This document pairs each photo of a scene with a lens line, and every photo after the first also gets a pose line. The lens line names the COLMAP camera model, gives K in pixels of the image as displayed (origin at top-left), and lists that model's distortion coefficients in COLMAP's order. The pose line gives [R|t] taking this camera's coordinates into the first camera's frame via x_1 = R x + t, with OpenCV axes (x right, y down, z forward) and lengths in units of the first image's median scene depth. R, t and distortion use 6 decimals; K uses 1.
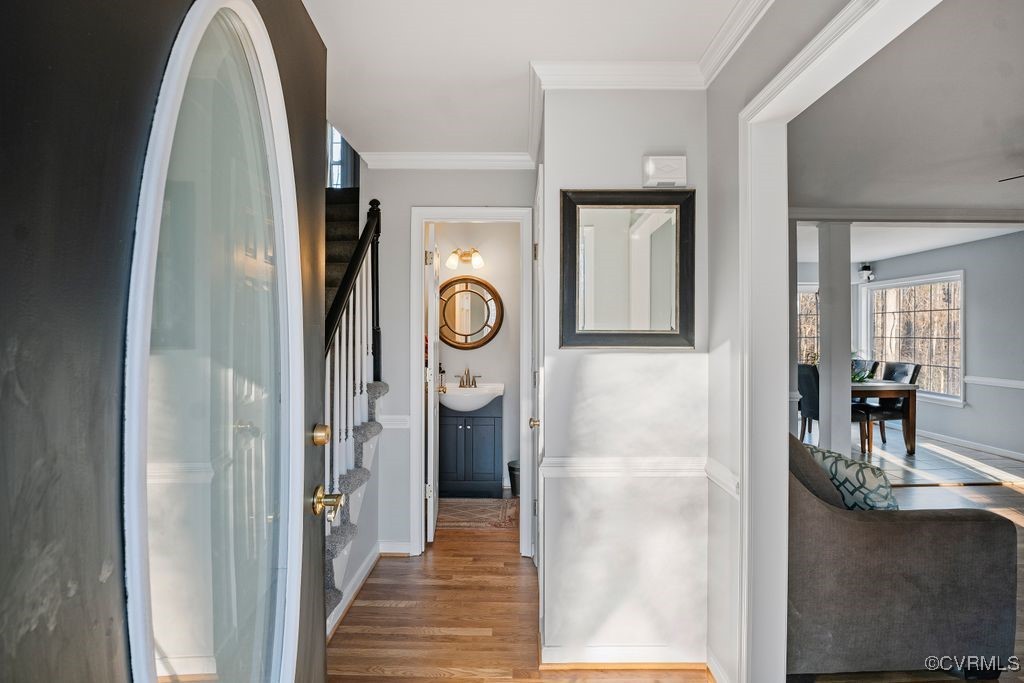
lens RADIAL K [[512.9, 0, 510.7], [0, 512.9, 336.9], [0, 0, 1]] dist [-0.030786, -0.001708]
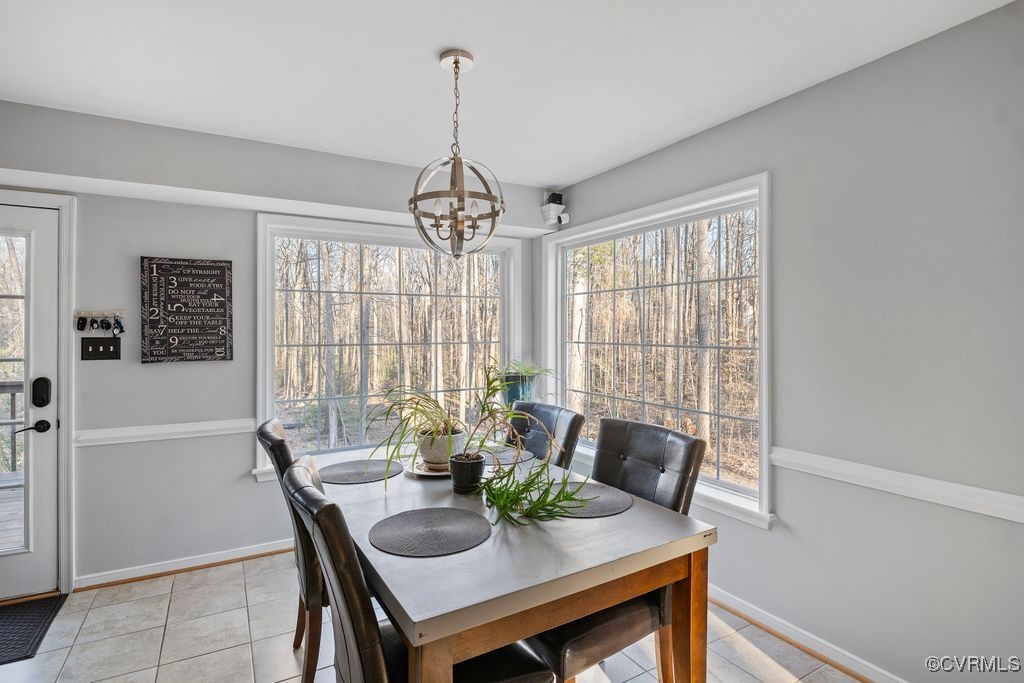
lens RADIAL K [[512.9, 0, 512.2], [0, 512.9, 342.2], [0, 0, 1]] dist [-0.030786, -0.001708]
pose [[0.860419, 0.004623, 0.509566, 0.498915], [-0.006827, 0.999974, 0.002457, -0.001700], [-0.509541, -0.005593, 0.860428, 0.710532]]
